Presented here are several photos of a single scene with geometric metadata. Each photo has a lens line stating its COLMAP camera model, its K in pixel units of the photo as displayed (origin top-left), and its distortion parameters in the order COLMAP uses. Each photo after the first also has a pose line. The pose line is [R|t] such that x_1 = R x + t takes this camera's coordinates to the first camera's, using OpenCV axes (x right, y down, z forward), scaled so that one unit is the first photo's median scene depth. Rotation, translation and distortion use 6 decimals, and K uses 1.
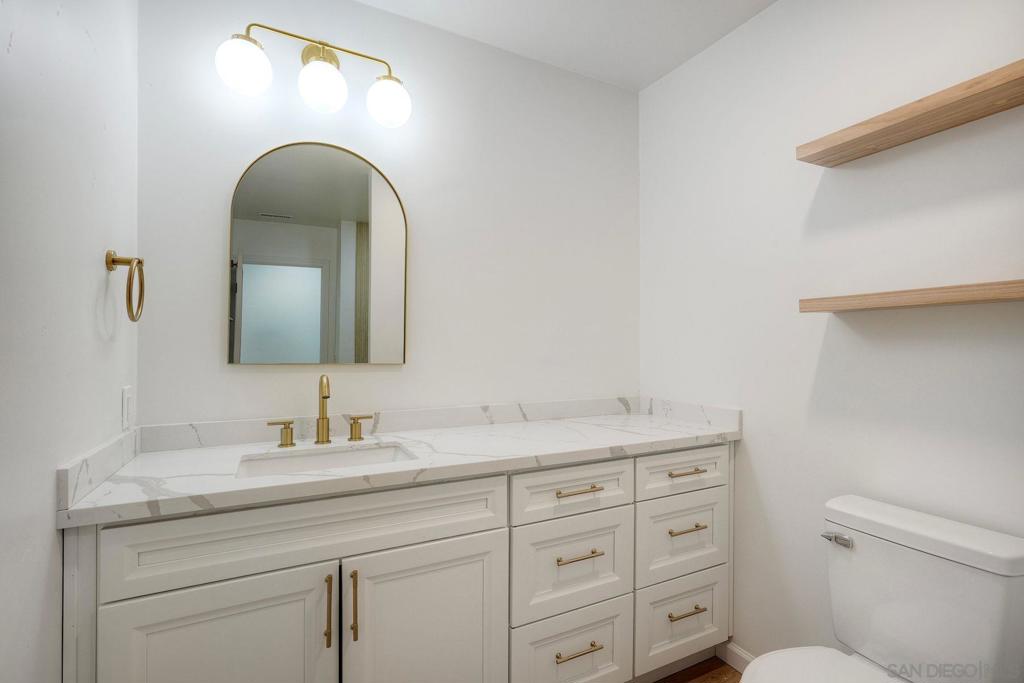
lens RADIAL K [[465.7, 0, 516.0], [0, 465.7, 343.1], [0, 0, 1]] dist [-0.015508, 0.008343]
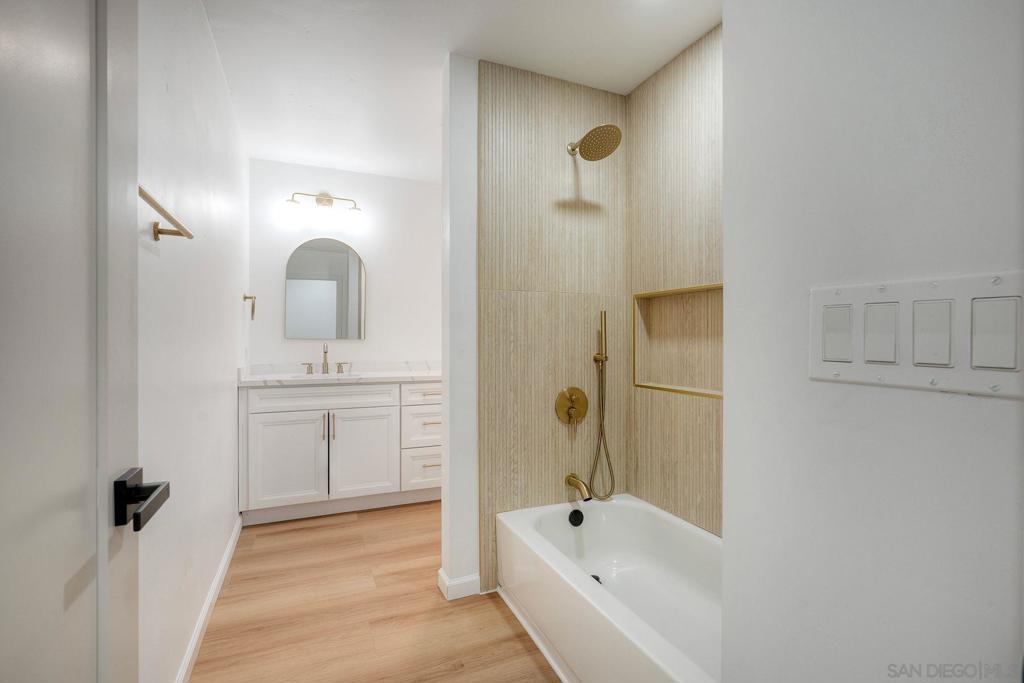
lens RADIAL K [[465.7, 0, 516.0], [0, 465.7, 343.1], [0, 0, 1]] dist [-0.015508, 0.008343]
pose [[0.998462, -0.000543, -0.055434, 0.727710], [0.001147, 0.999940, 0.010869, 0.048691], [0.055425, -0.010916, 0.998403, -1.380303]]
